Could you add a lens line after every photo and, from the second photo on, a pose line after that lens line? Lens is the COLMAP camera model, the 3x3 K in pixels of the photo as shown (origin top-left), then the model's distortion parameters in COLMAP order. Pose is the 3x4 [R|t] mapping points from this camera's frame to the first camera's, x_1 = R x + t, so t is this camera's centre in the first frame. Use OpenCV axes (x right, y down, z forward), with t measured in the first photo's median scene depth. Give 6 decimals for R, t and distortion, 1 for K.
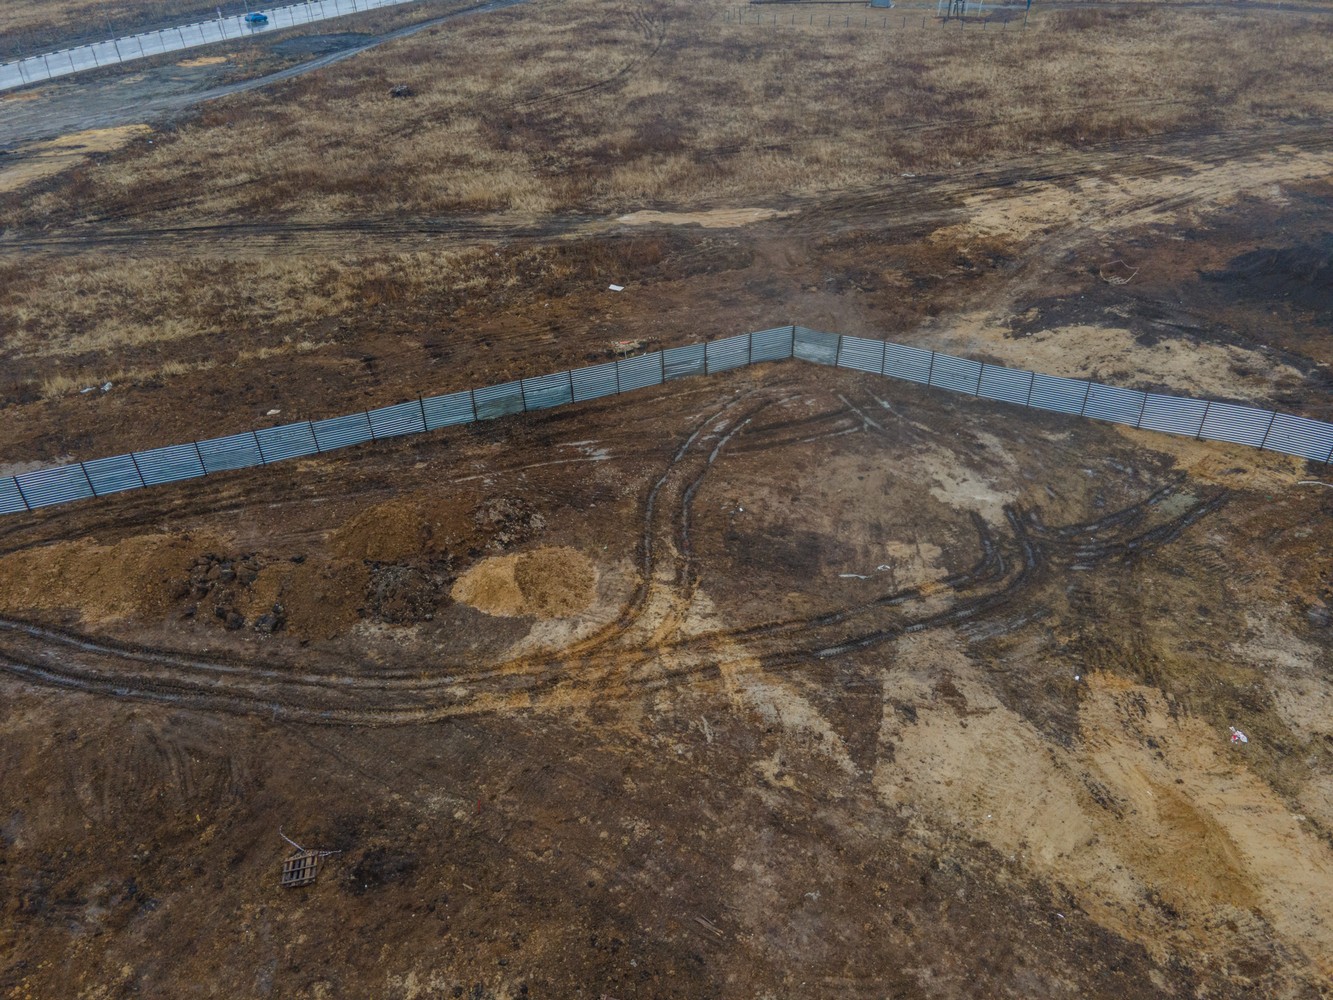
lens RADIAL K [[958.8, 0, 666.5], [0, 958.8, 500.0], [0, 0, 1]] dist [0.043308, -0.001173]
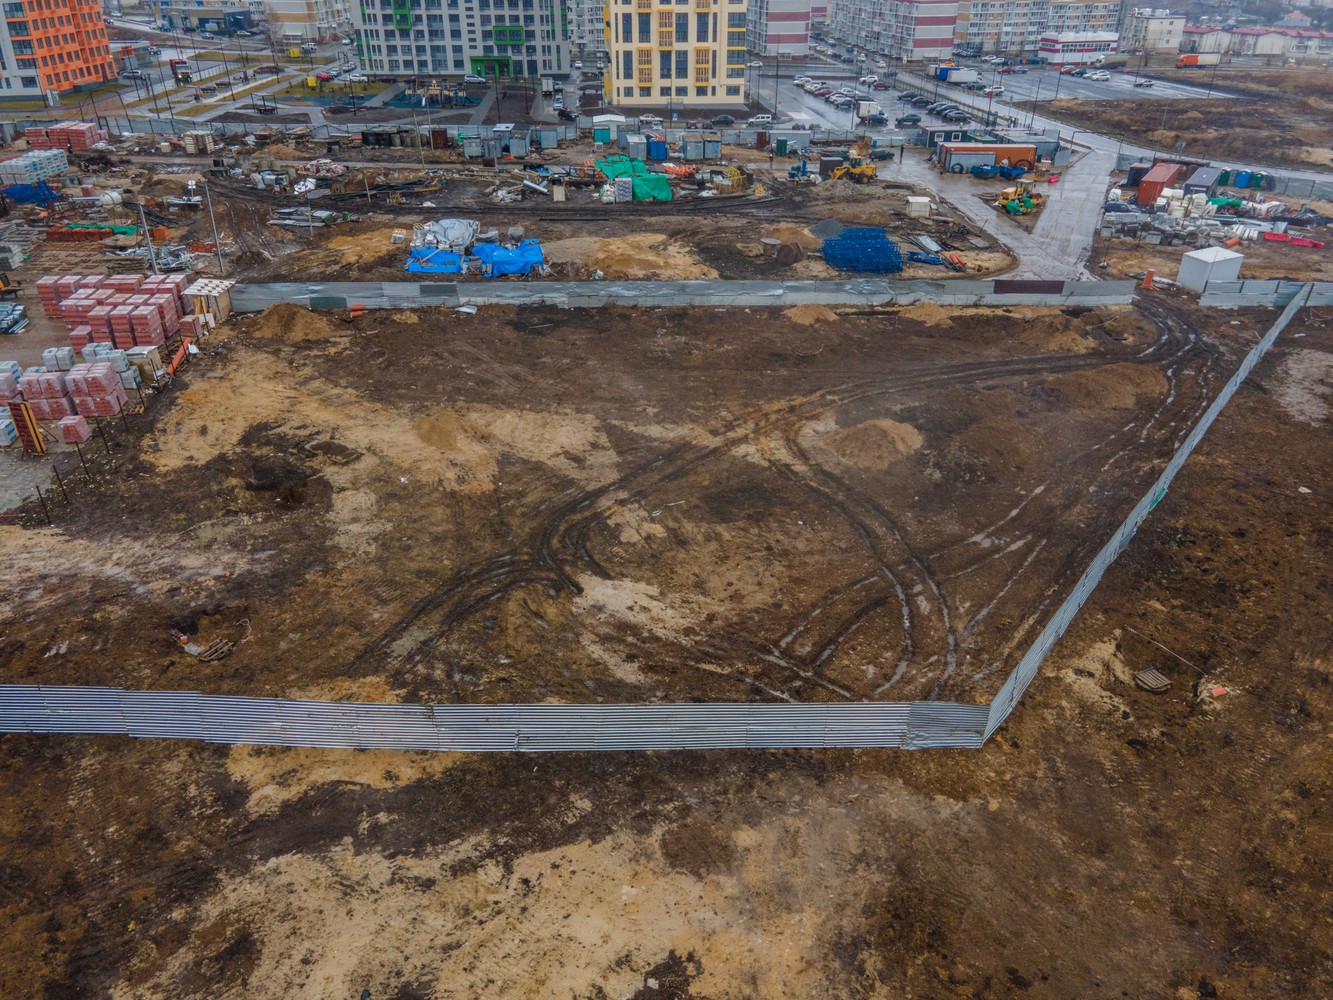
lens RADIAL K [[958.8, 0, 666.5], [0, 958.8, 500.0], [0, 0, 1]] dist [0.043308, -0.001173]
pose [[-0.862425, 0.255602, -0.436910, 0.673032], [-0.284396, 0.469355, 0.835958, -0.860281], [0.418739, 0.845206, -0.332091, 1.277580]]
